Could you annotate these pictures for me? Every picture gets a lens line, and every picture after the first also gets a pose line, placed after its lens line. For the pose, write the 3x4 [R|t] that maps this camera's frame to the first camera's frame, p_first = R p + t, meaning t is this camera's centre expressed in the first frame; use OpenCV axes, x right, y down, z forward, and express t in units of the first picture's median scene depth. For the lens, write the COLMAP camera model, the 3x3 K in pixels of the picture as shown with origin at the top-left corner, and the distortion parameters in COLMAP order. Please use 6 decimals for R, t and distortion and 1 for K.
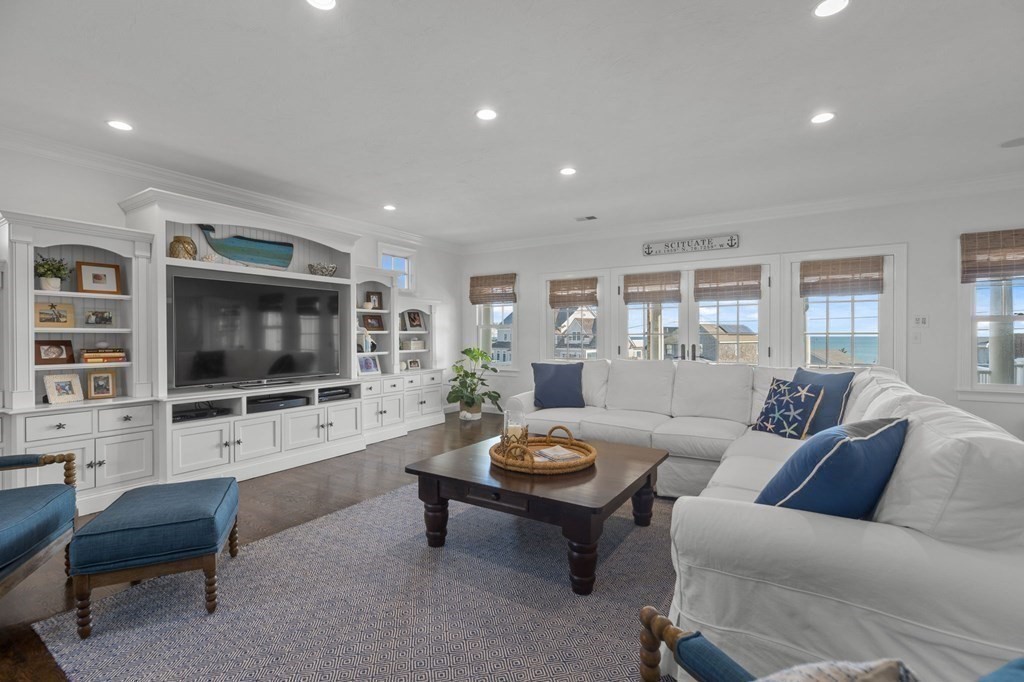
lens RADIAL K [[466.7, 0, 513.2], [0, 466.7, 339.2], [0, 0, 1]] dist [-0.011663, 0.006675]
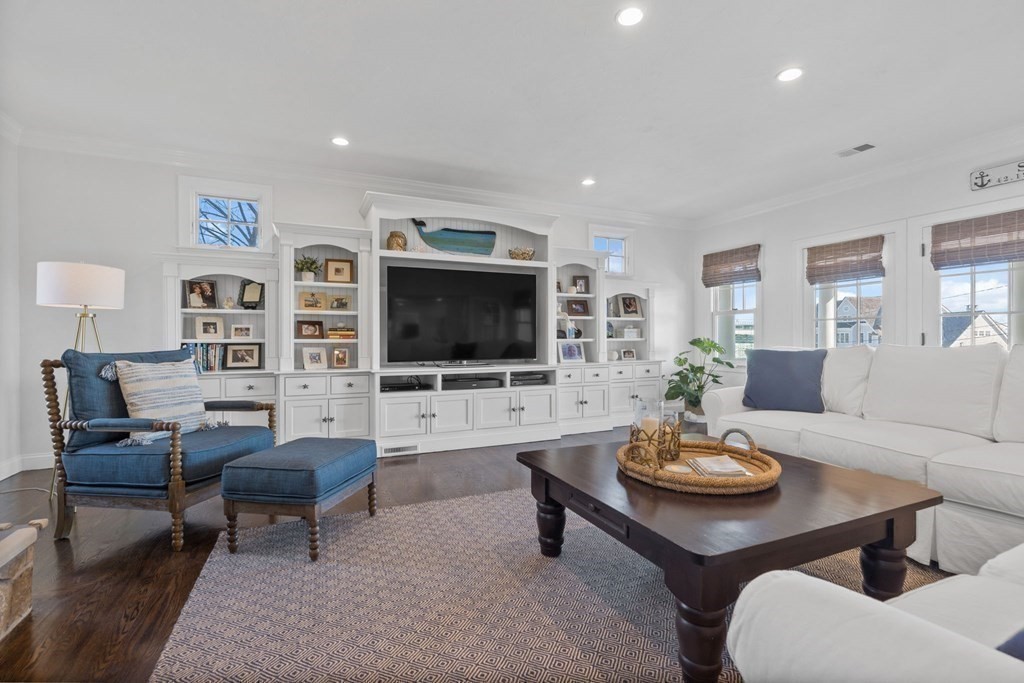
lens RADIAL K [[466.7, 0, 513.2], [0, 466.7, 339.7], [0, 0, 1]] dist [-0.011663, 0.006675]
pose [[0.835816, 0.003601, -0.548998, 0.161874], [-0.005533, 0.999983, -0.001866, 0.045992], [0.548982, 0.004597, 0.835822, 0.193148]]
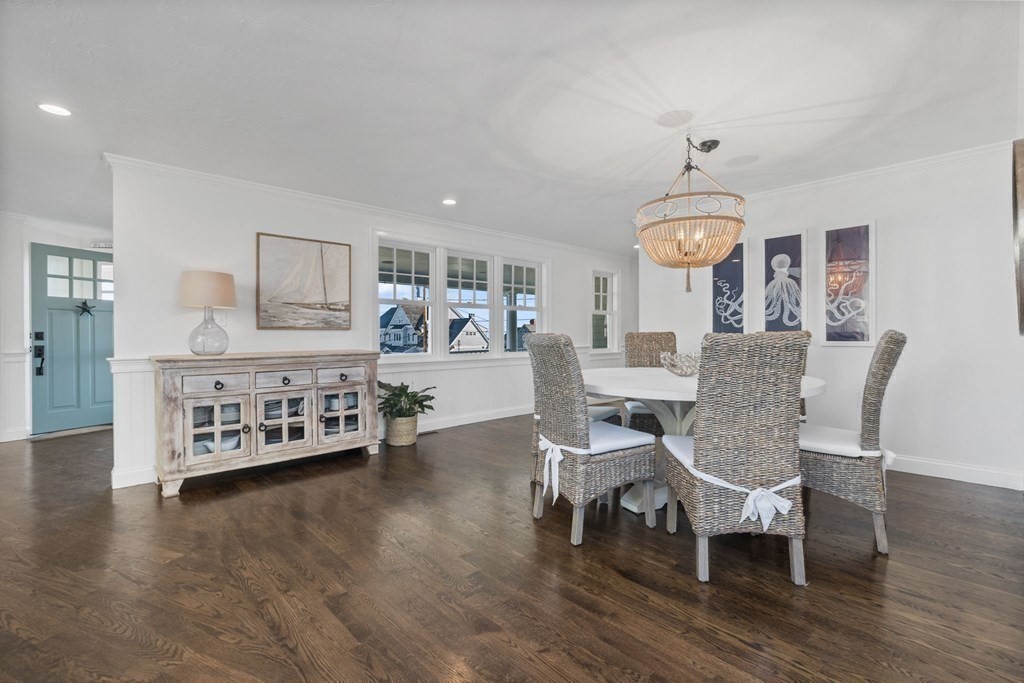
lens RADIAL K [[466.7, 0, 513.2], [0, 466.7, 339.7], [0, 0, 1]] dist [-0.011663, 0.006675]
pose [[0.992637, -0.005823, 0.120988, 2.973272], [0.005929, 0.999982, -0.000515, 0.051666], [-0.120983, 0.001228, 0.992654, -0.547624]]
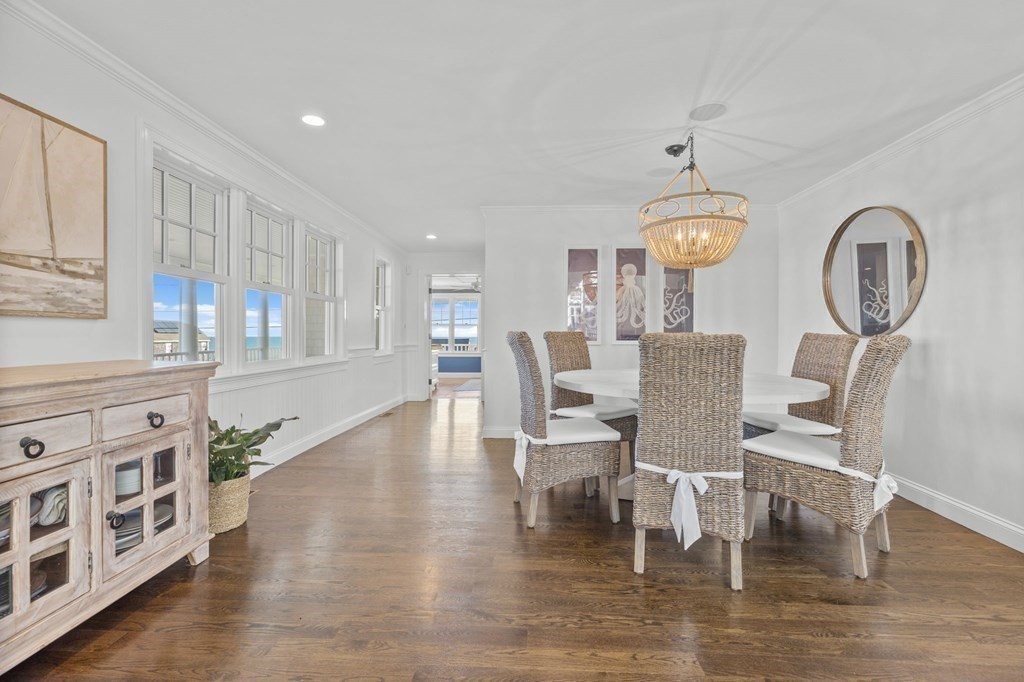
lens RADIAL K [[466.7, 0, 513.2], [0, 466.7, 339.2], [0, 0, 1]] dist [-0.011663, 0.006675]
pose [[0.623619, -0.005191, 0.781711, 2.578979], [0.003530, 0.999986, 0.003824, 0.047498], [-0.781720, 0.000375, 0.623629, -0.069624]]
